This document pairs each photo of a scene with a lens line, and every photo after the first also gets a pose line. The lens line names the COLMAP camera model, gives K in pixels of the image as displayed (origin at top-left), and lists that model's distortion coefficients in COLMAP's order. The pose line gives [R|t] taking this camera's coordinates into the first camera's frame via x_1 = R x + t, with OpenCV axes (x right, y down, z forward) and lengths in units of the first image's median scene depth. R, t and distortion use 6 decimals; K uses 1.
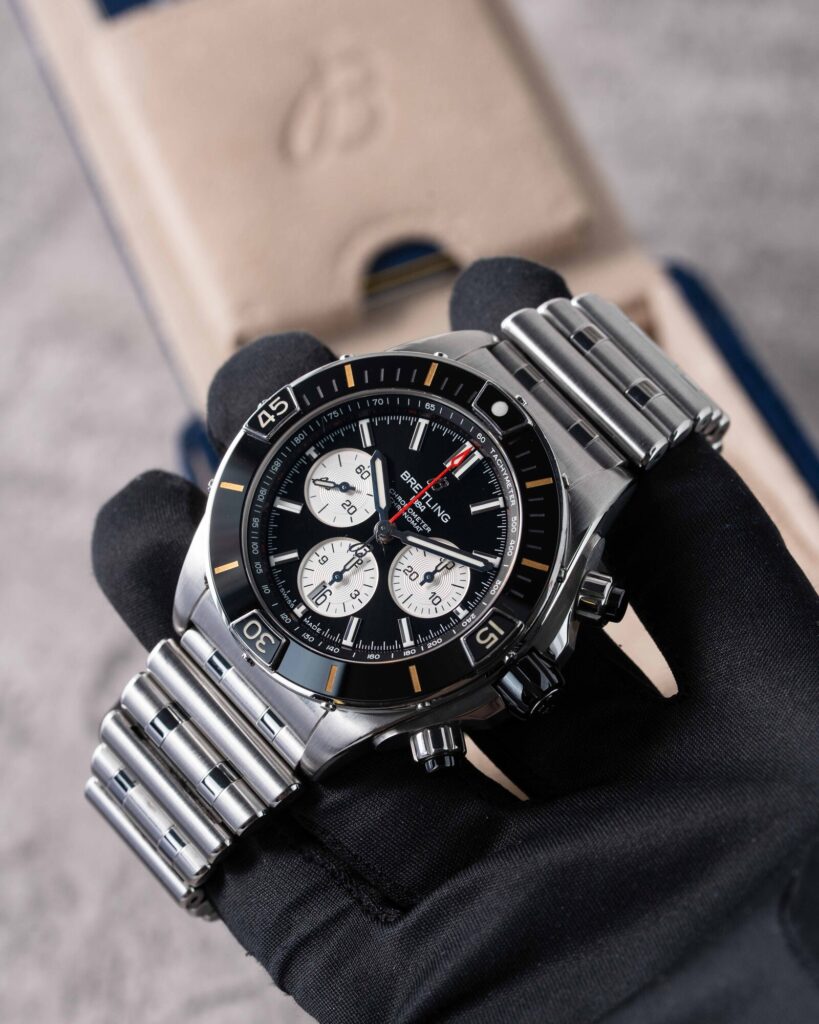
lens RADIAL K [[4010.1, 0, 409.5], [0, 4010.1, 512.0], [0, 0, 1]] dist [-0.166708, 0.134821]
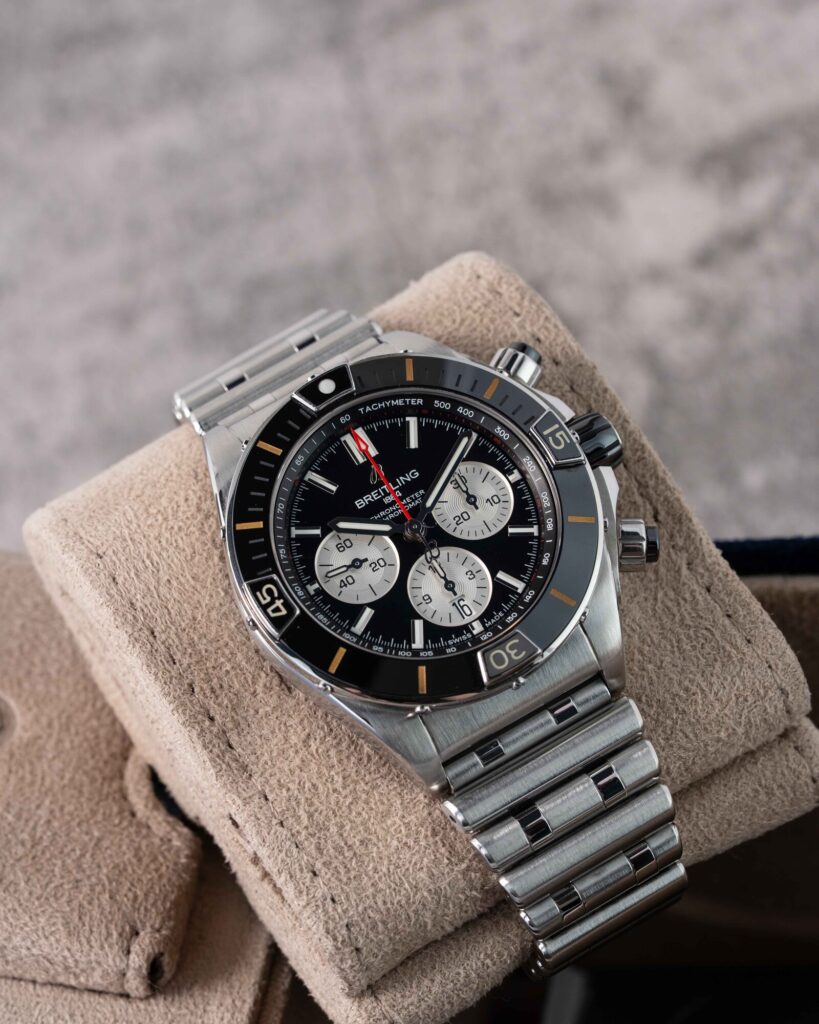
lens RADIAL K [[4010.1, 0, 409.5], [0, 4010.1, 512.0], [0, 0, 1]] dist [-0.166708, 0.134821]
pose [[0.153137, -0.813123, 0.561588, -0.554705], [0.919354, 0.325636, 0.220793, -0.215021], [-0.362405, 0.482486, 0.797414, 0.214314]]
